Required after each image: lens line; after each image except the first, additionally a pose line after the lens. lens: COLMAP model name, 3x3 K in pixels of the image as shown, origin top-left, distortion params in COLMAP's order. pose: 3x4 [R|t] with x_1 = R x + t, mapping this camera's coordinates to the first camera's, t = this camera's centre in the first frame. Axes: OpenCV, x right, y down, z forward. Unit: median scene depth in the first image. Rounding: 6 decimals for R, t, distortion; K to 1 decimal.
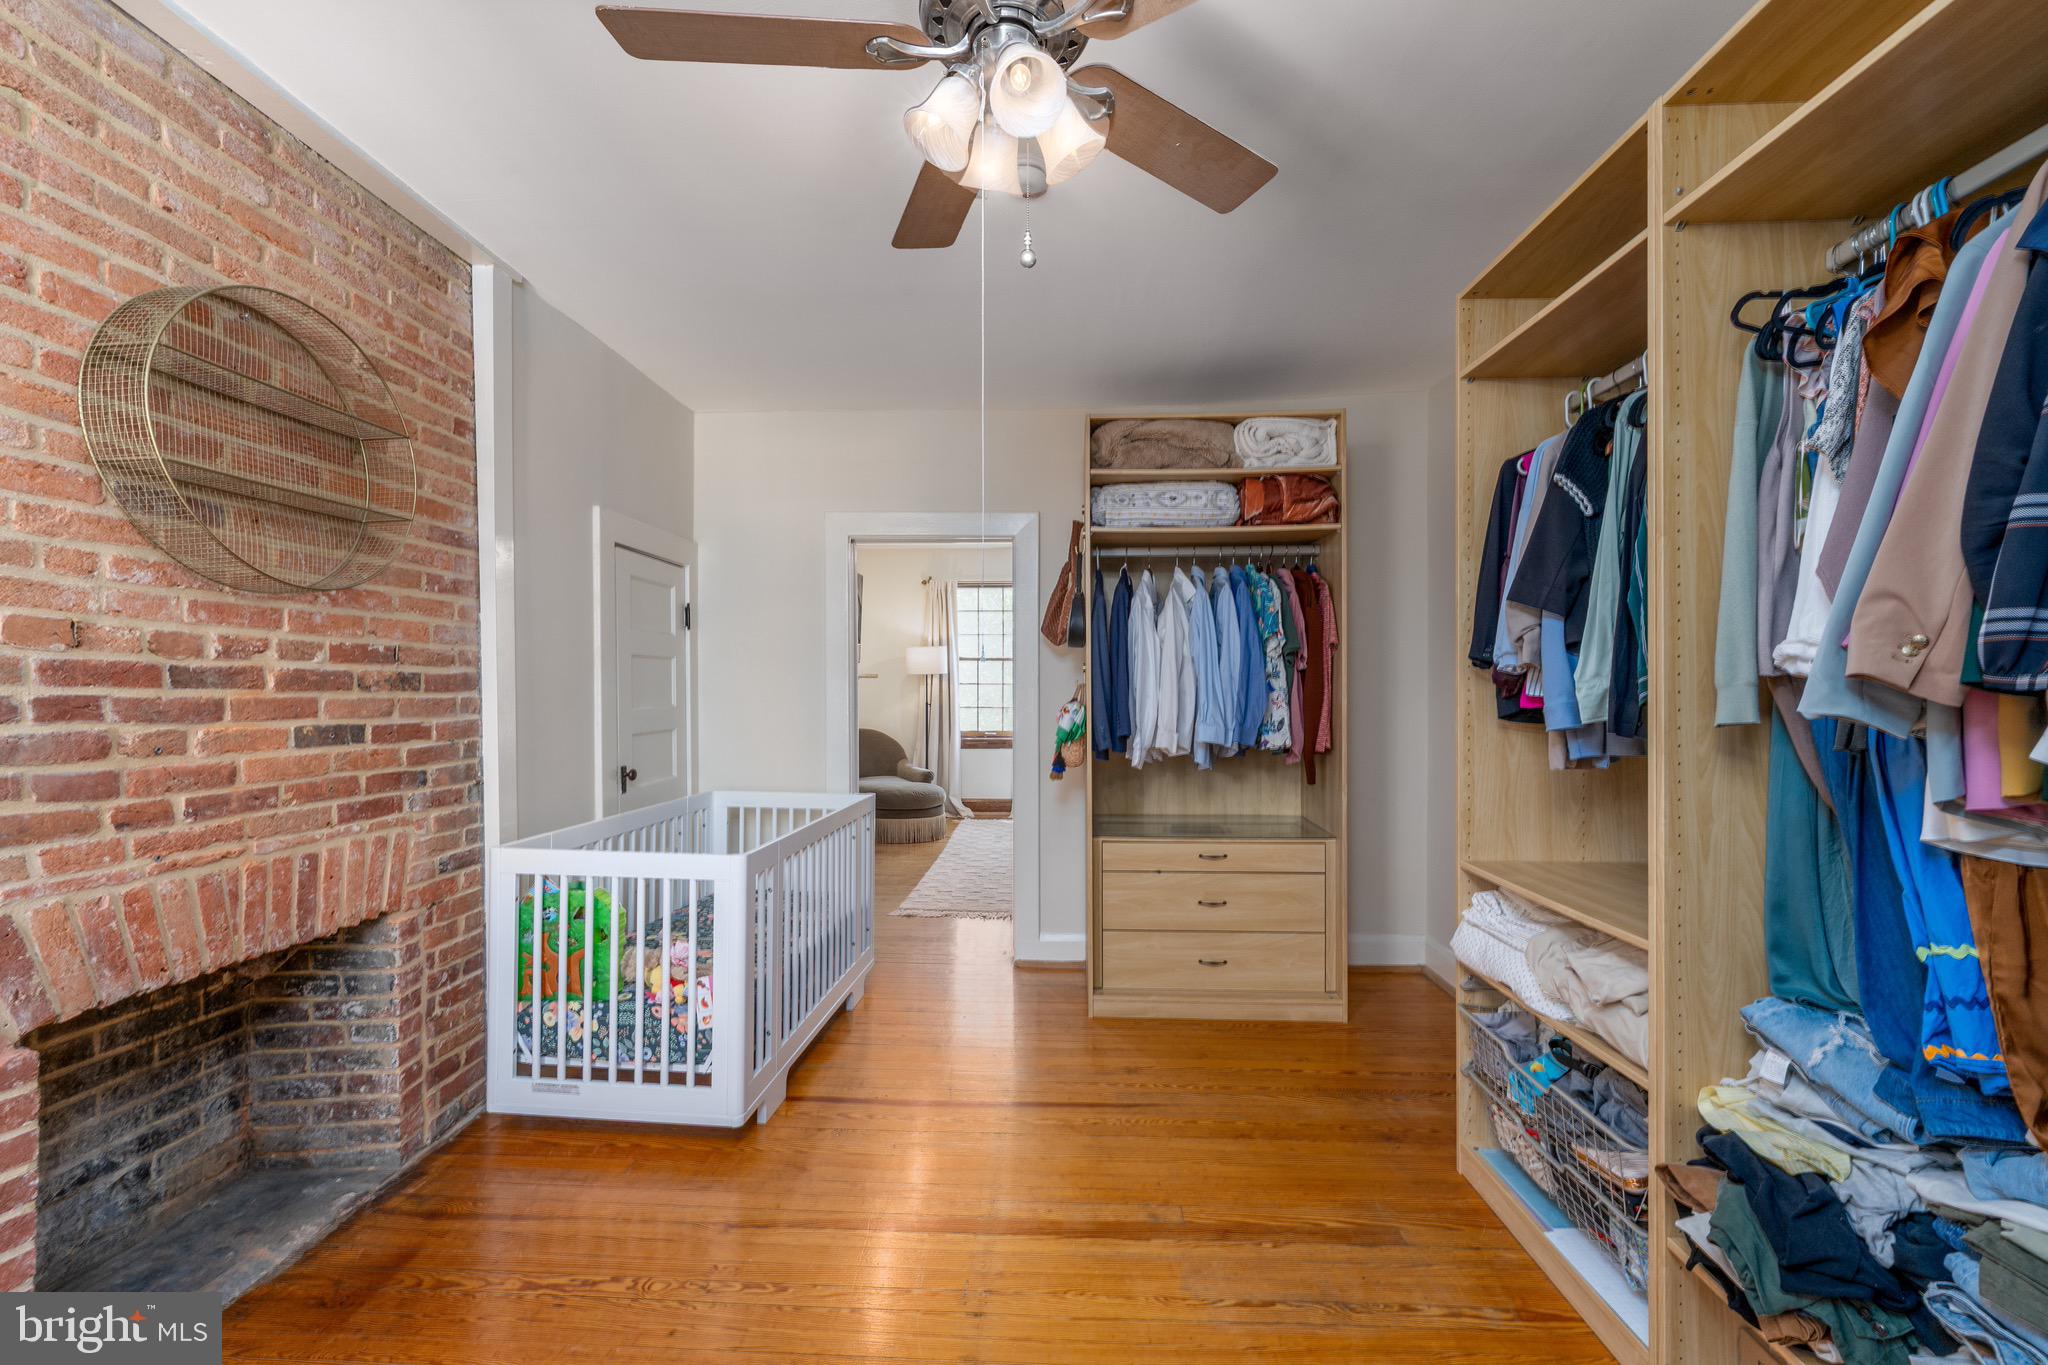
lens RADIAL K [[875.8, 0, 1030.9], [0, 875.8, 685.1], [0, 0, 1]] dist [-0.000917, 0.000253]
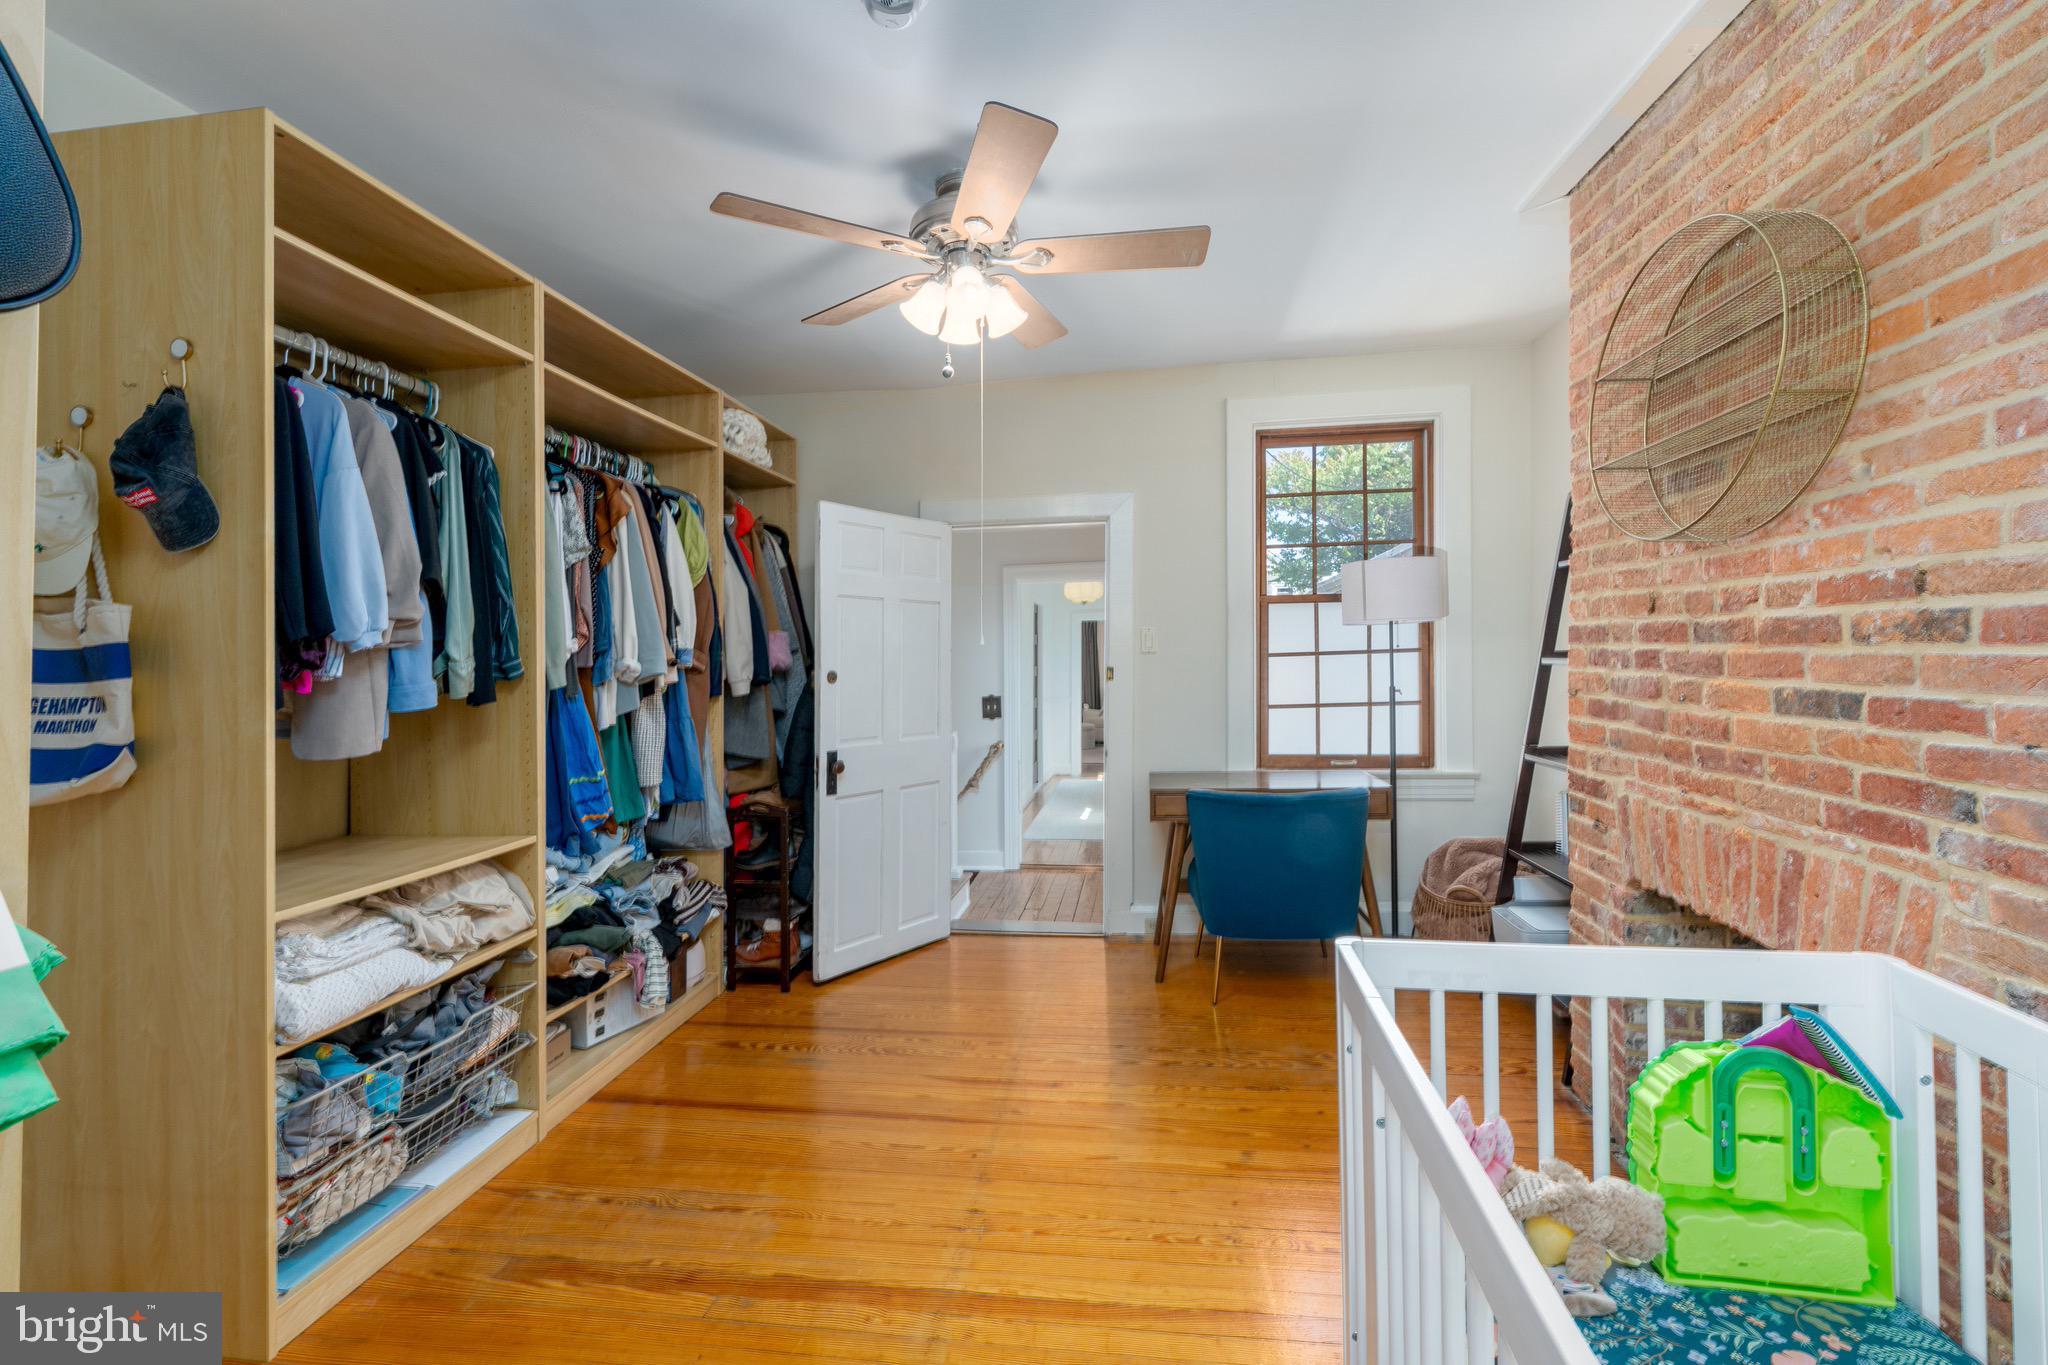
lens RADIAL K [[875.8, 0, 1028.6], [0, 875.8, 665.7], [0, 0, 1]] dist [-0.000917, 0.000253]
pose [[-0.995445, 0.004634, 0.095224, -0.212186], [0.005281, 0.999965, 0.006548, 0.017300], [-0.095190, 0.007021, -0.995434, 1.858276]]
